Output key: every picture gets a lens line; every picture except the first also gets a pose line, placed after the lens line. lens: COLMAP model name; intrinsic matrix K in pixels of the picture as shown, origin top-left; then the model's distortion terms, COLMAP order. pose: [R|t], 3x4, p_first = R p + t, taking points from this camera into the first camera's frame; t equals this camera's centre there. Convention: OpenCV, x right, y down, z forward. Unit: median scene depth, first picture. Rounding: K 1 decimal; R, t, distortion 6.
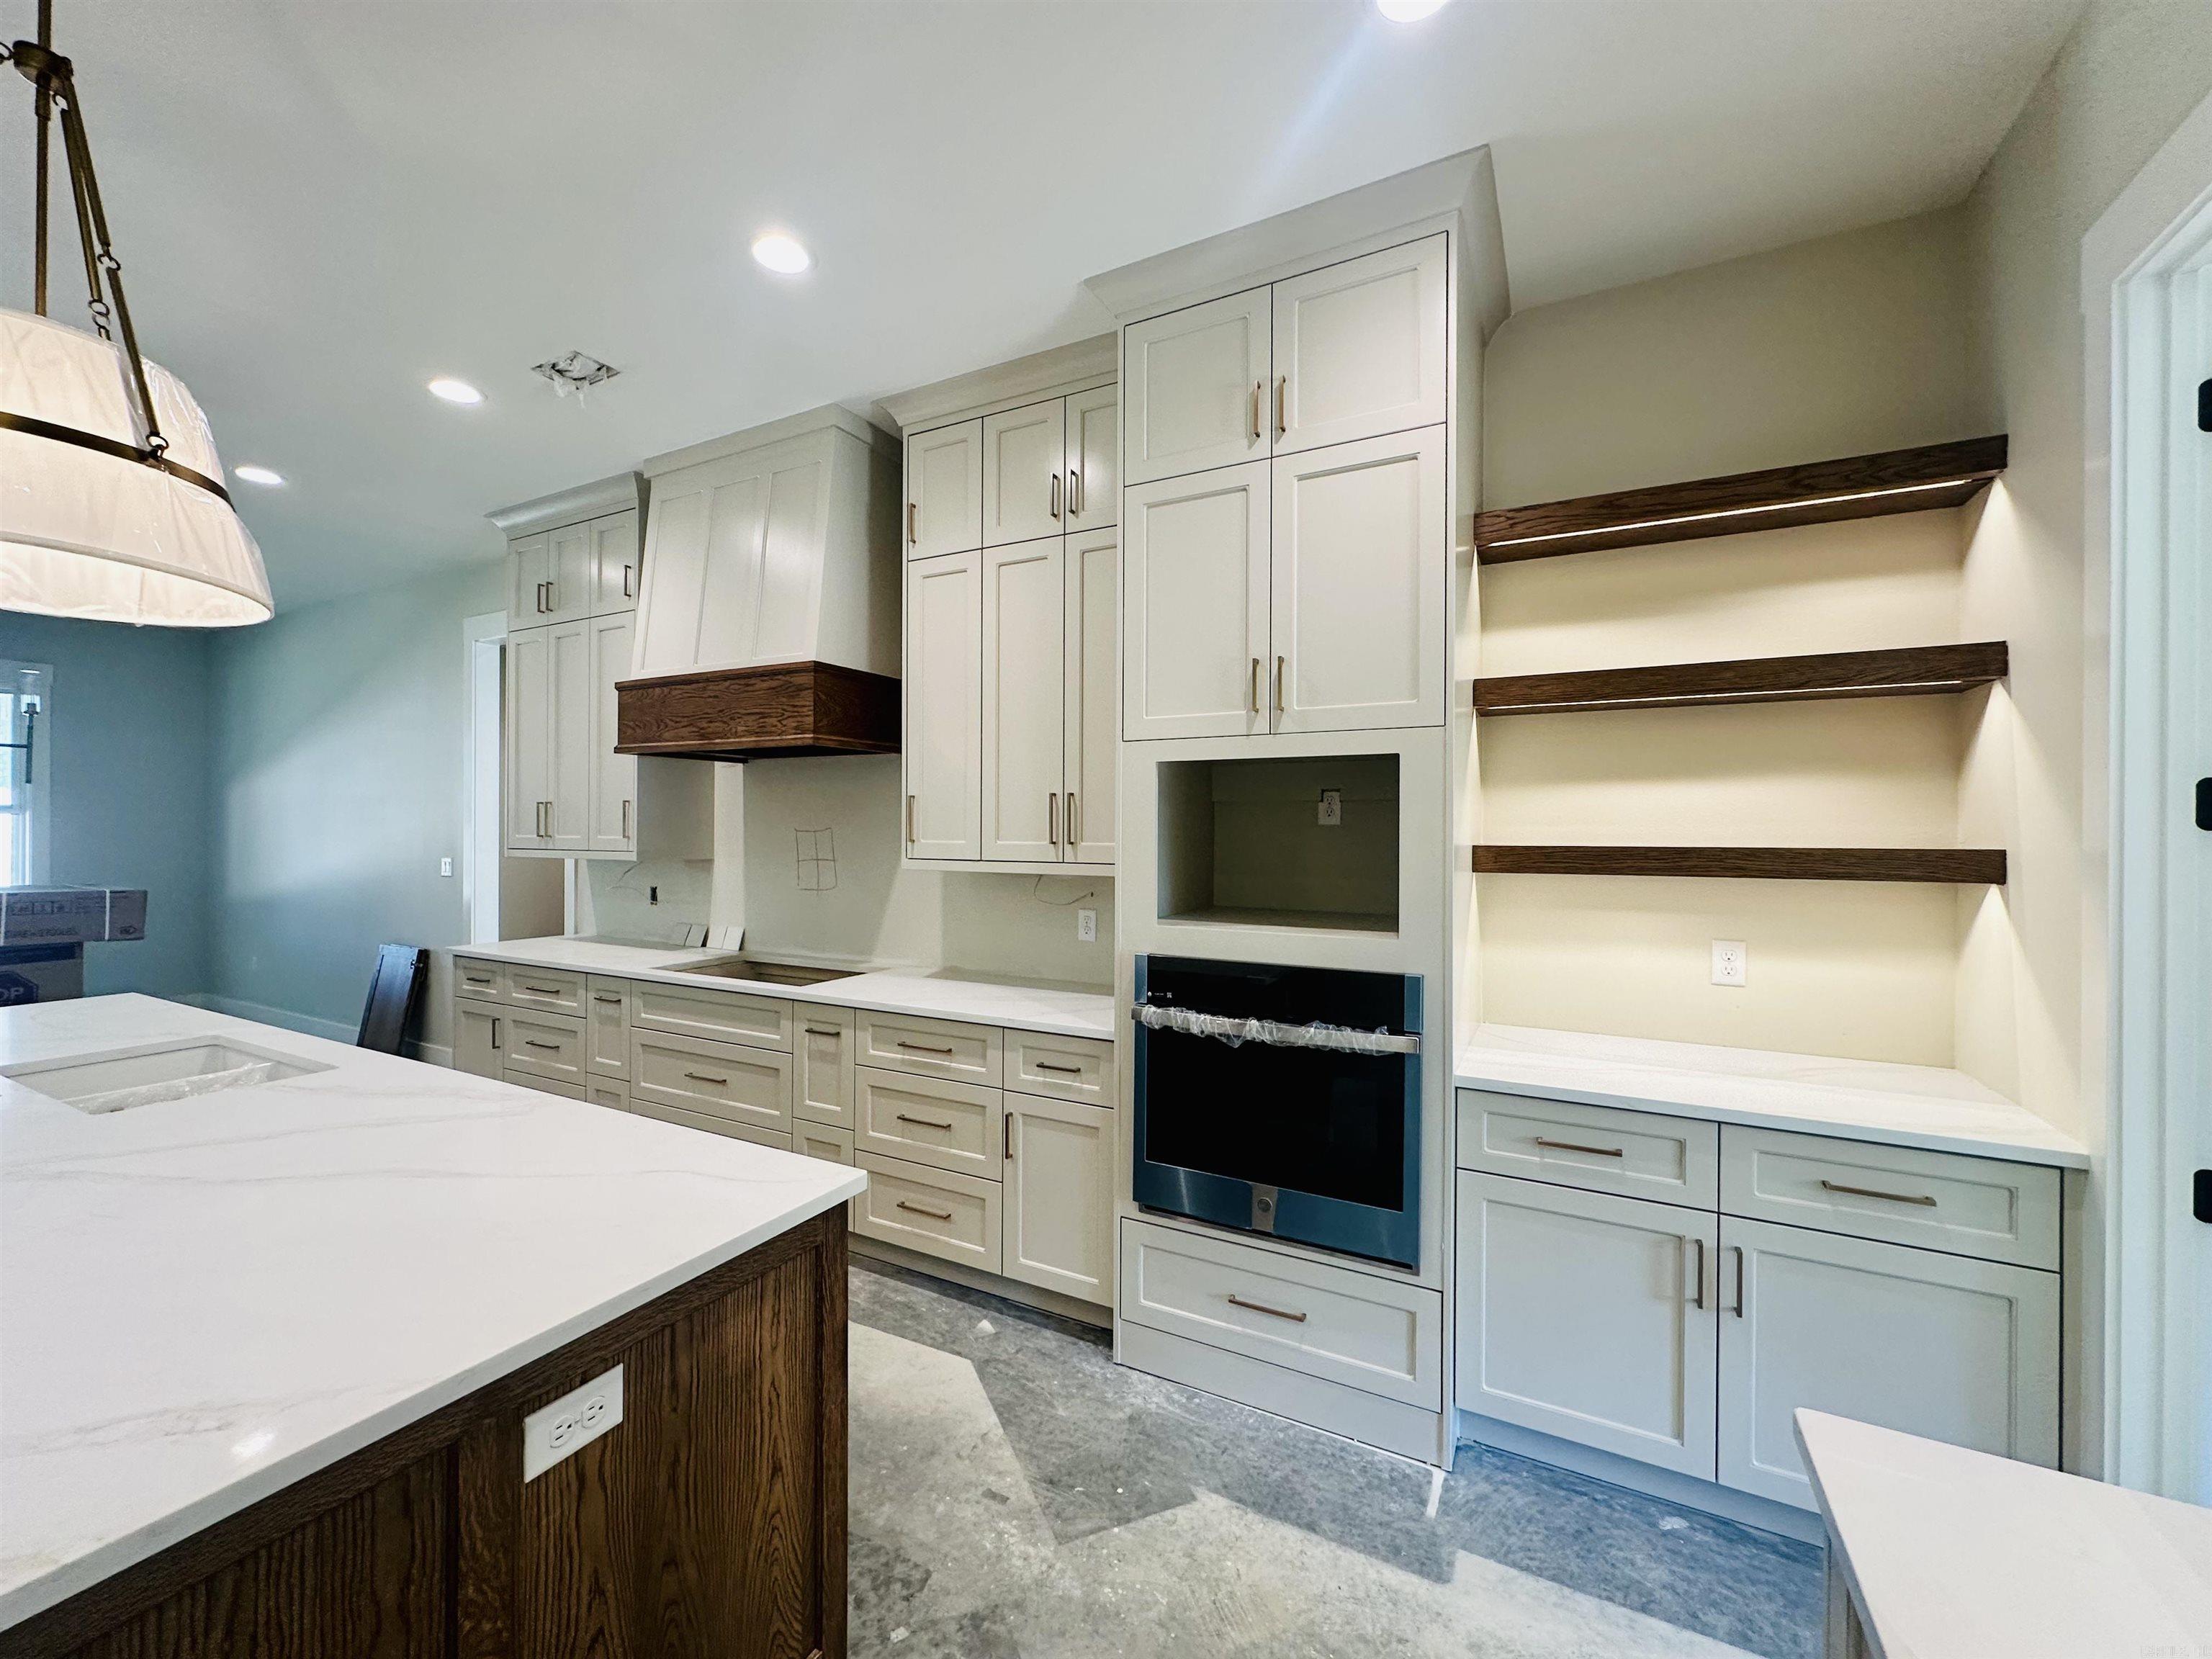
lens RADIAL K [[889.8, 0, 1107.1], [0, 889.8, 825.5], [0, 0, 1]] dist [0.001476, 0.000115]
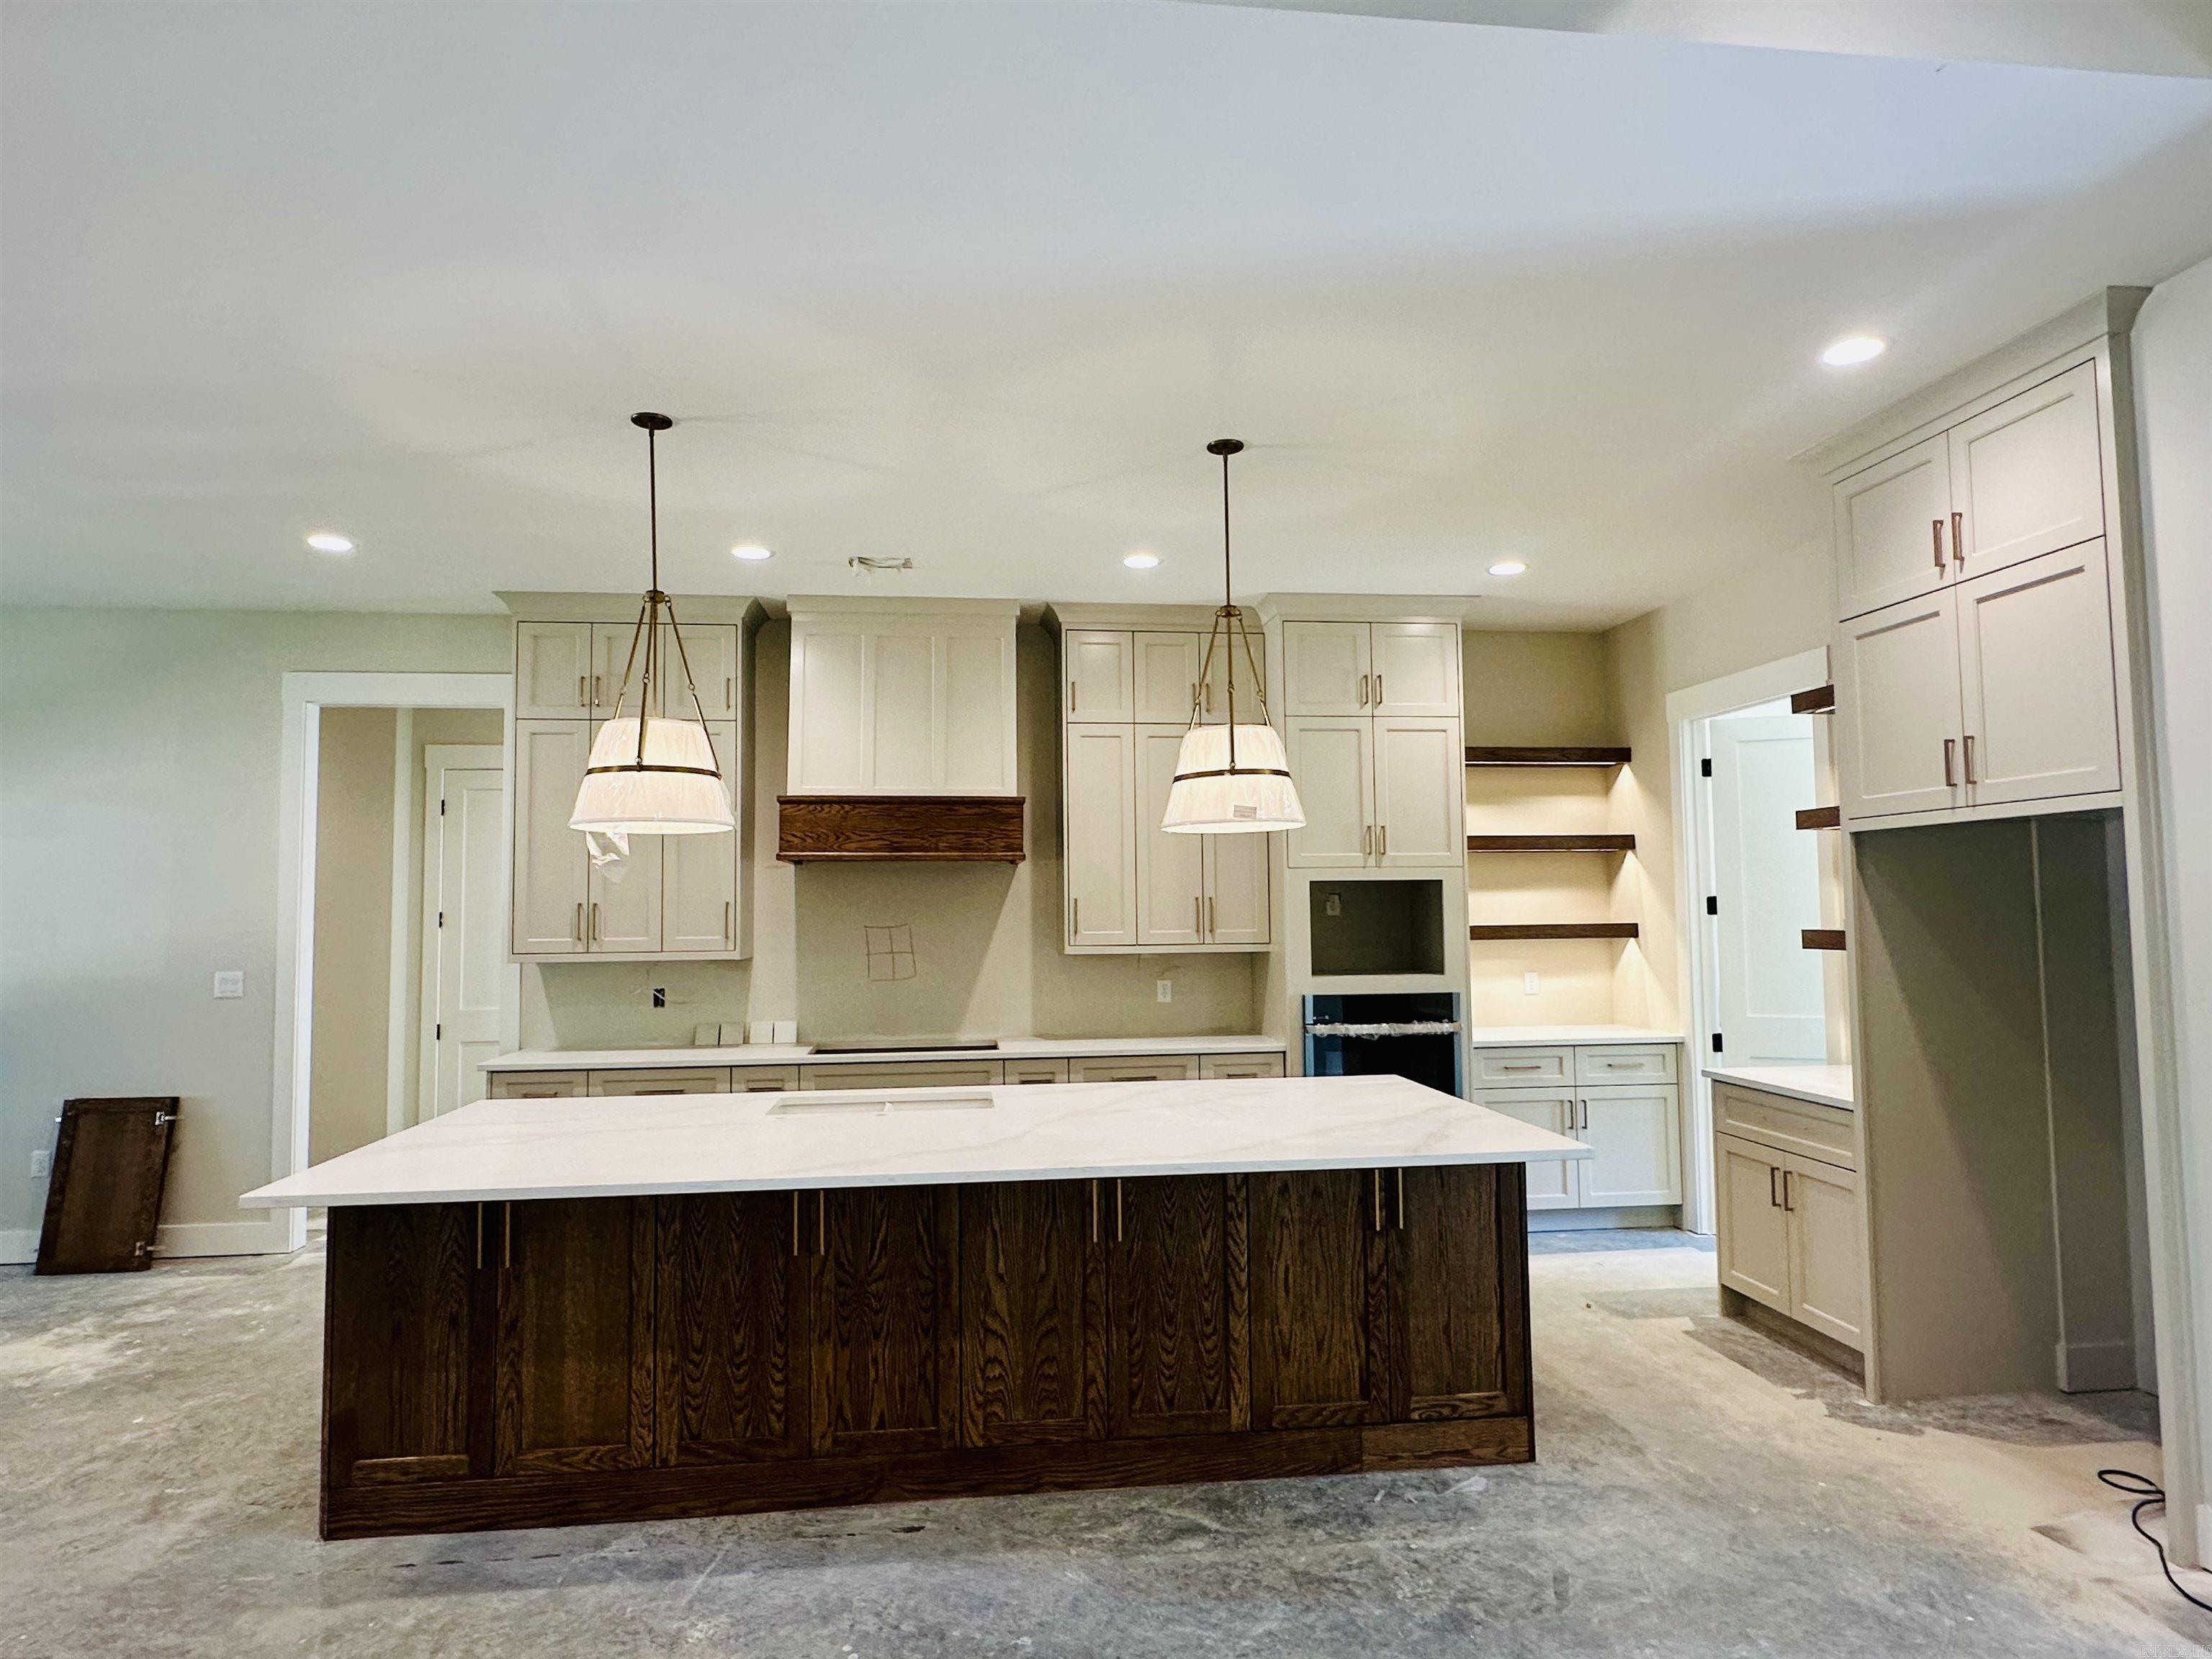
lens RADIAL K [[1221.3, 0, 1102.9], [0, 1221.3, 833.6], [0, 0, 1]] dist [0.006189, 0.000163]
pose [[0.823399, 0.021867, 0.567041, -1.689725], [0.012928, 0.998275, -0.057270, -0.034817], [-0.567316, 0.054486, 0.821696, -0.737994]]
